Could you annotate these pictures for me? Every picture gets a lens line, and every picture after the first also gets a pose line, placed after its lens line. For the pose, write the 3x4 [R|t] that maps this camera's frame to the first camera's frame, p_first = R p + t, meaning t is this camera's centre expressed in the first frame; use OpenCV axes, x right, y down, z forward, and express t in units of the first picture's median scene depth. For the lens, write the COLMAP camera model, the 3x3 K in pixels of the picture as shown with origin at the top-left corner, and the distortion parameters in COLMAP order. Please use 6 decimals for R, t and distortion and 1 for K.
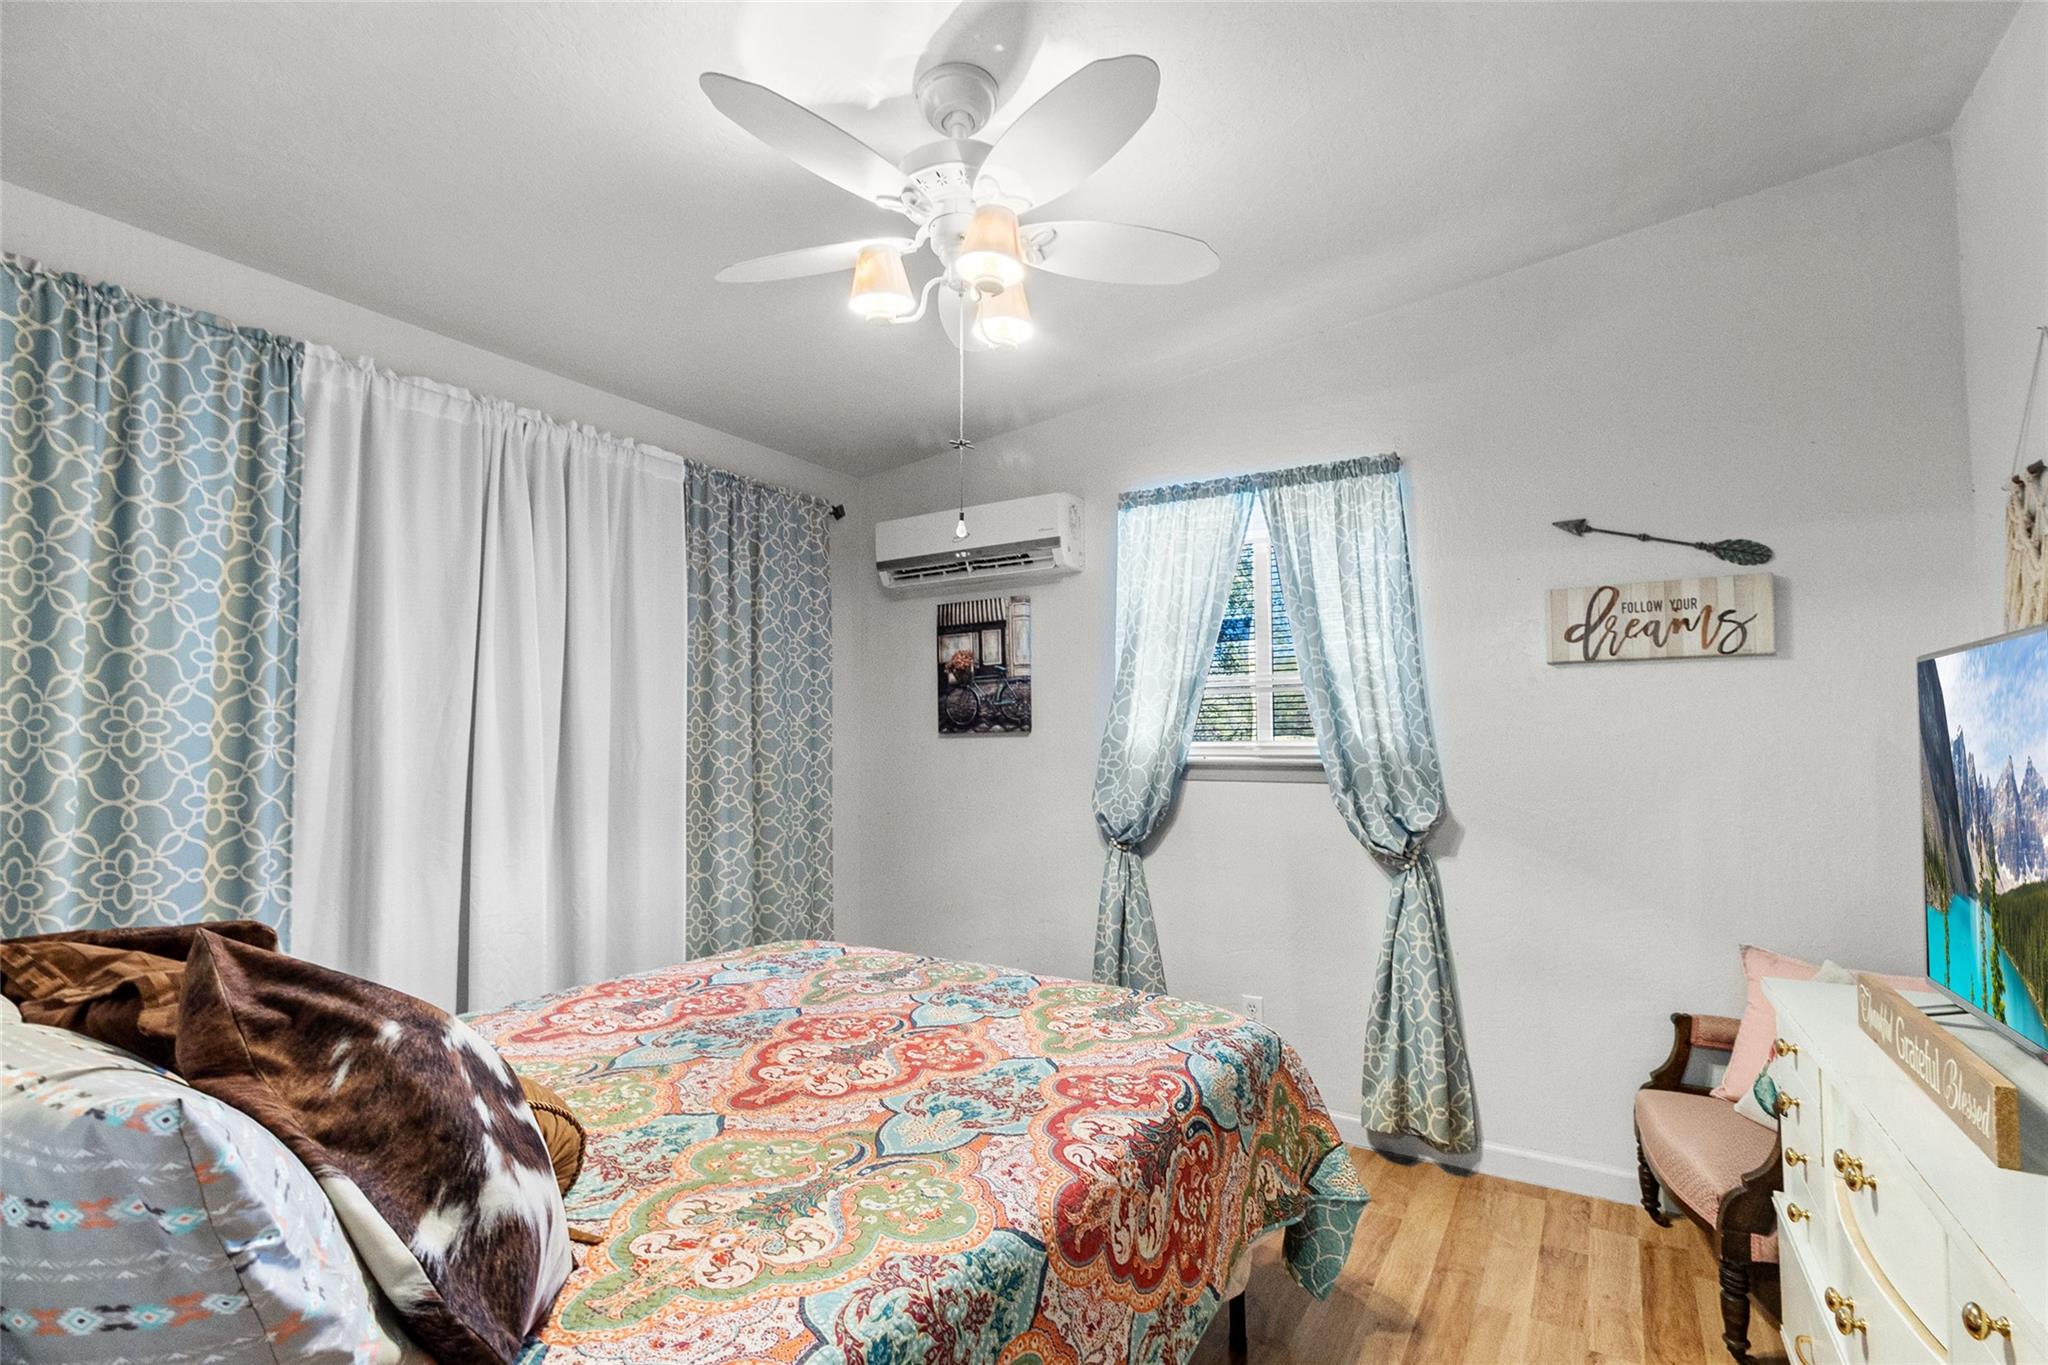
lens RADIAL K [[975.2, 0, 1028.4], [0, 975.2, 688.0], [0, 0, 1]] dist [0.000574, -0.000531]
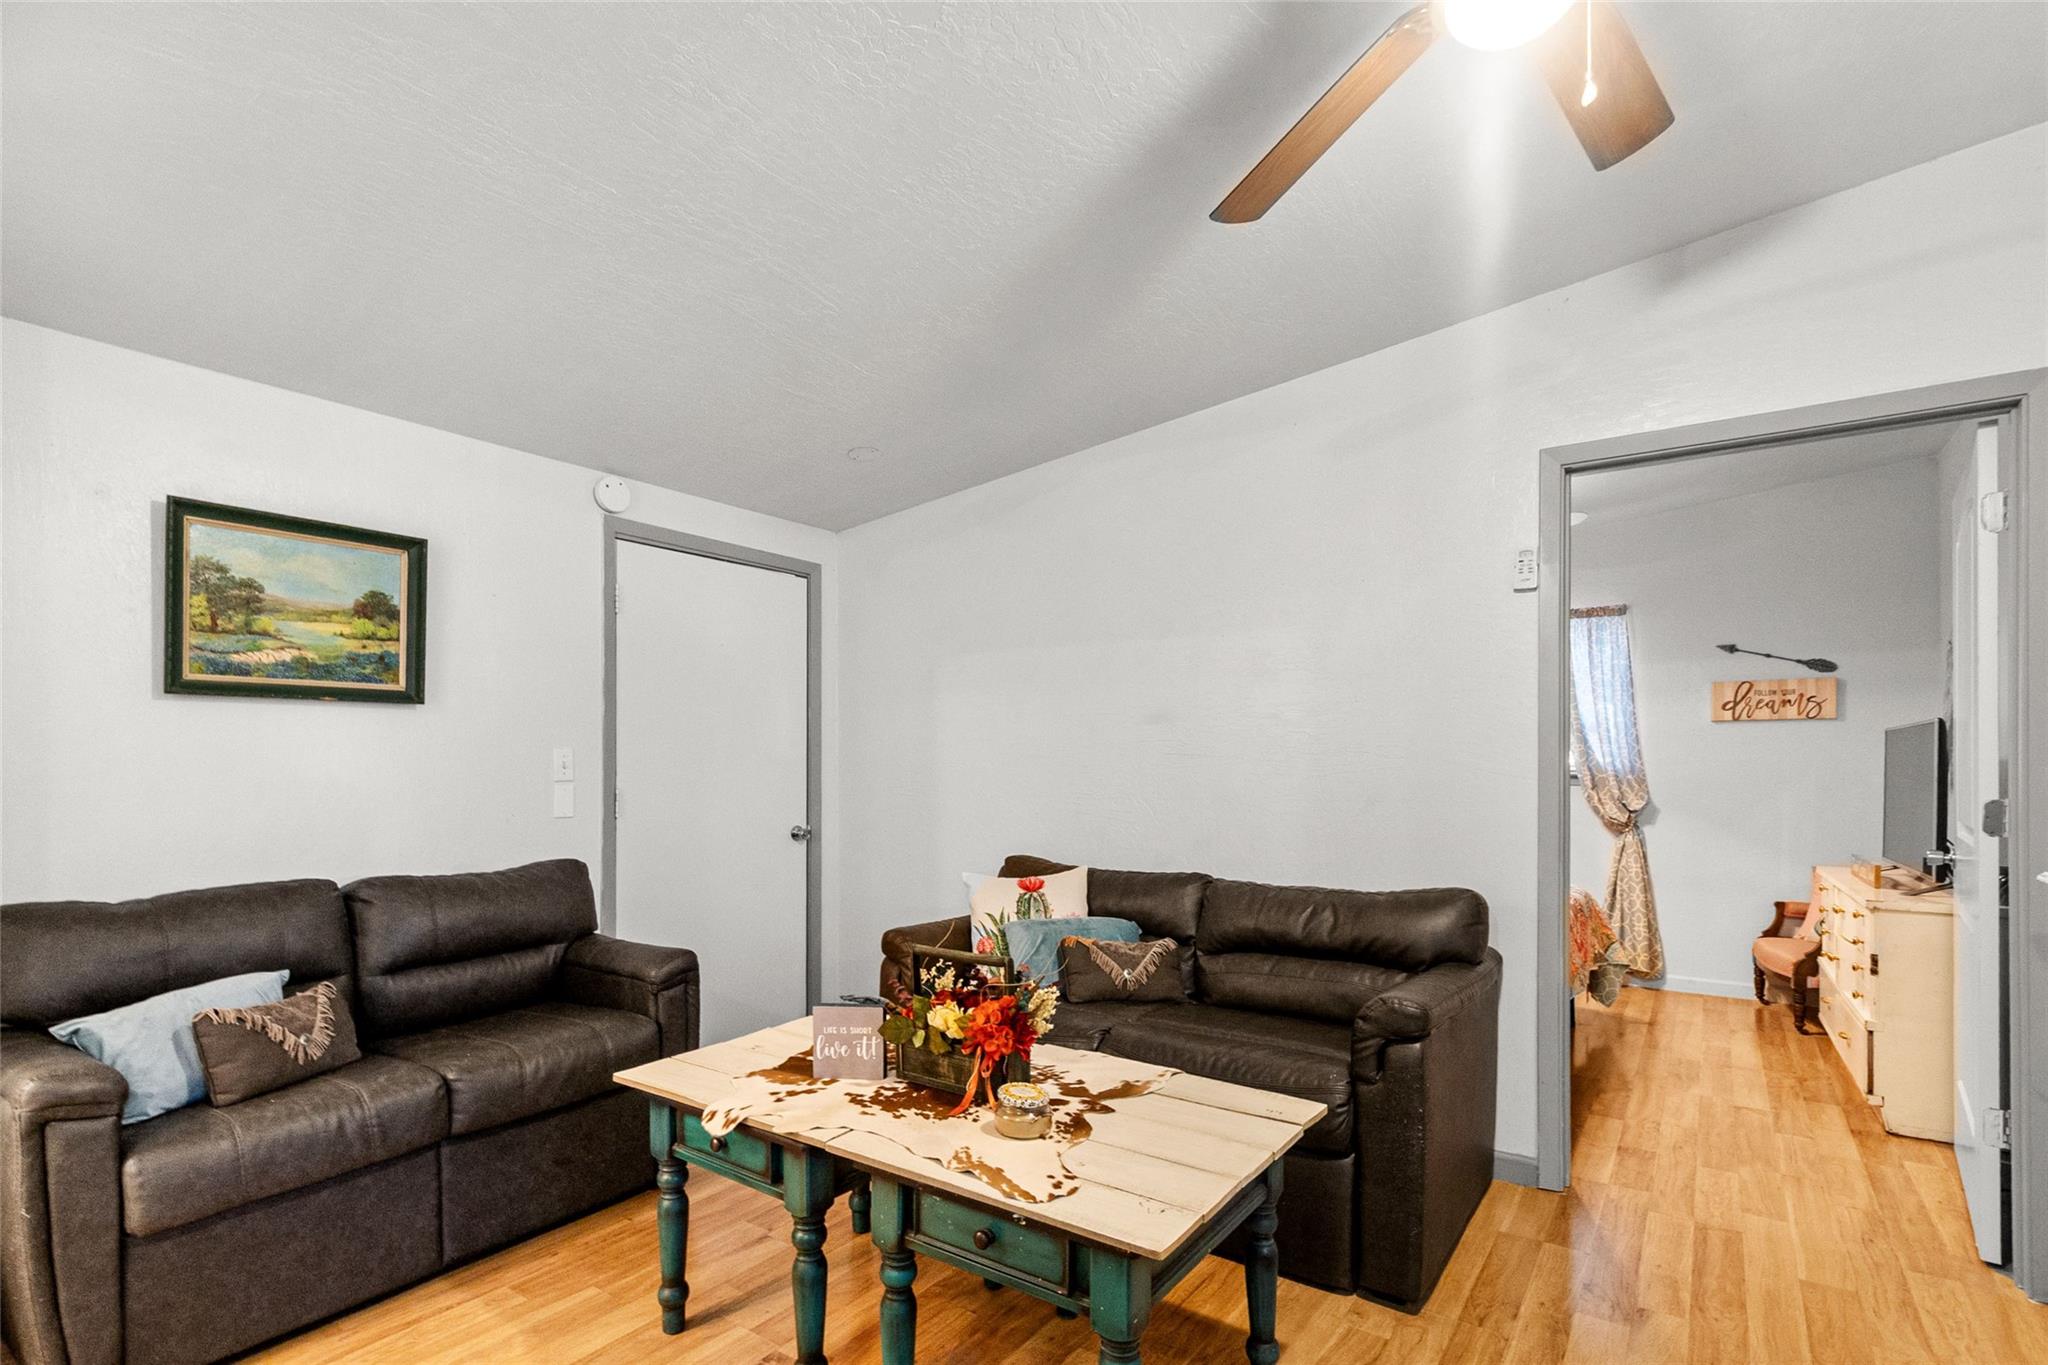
lens RADIAL K [[975.2, 0, 1033.3], [0, 975.2, 758.7], [0, 0, 1]] dist [0.000574, -0.000531]
pose [[0.996745, 0.014100, -0.079374, -0.637319], [-0.011752, 0.999482, 0.029968, 0.005814], [0.079755, -0.028937, 0.996394, -1.006333]]
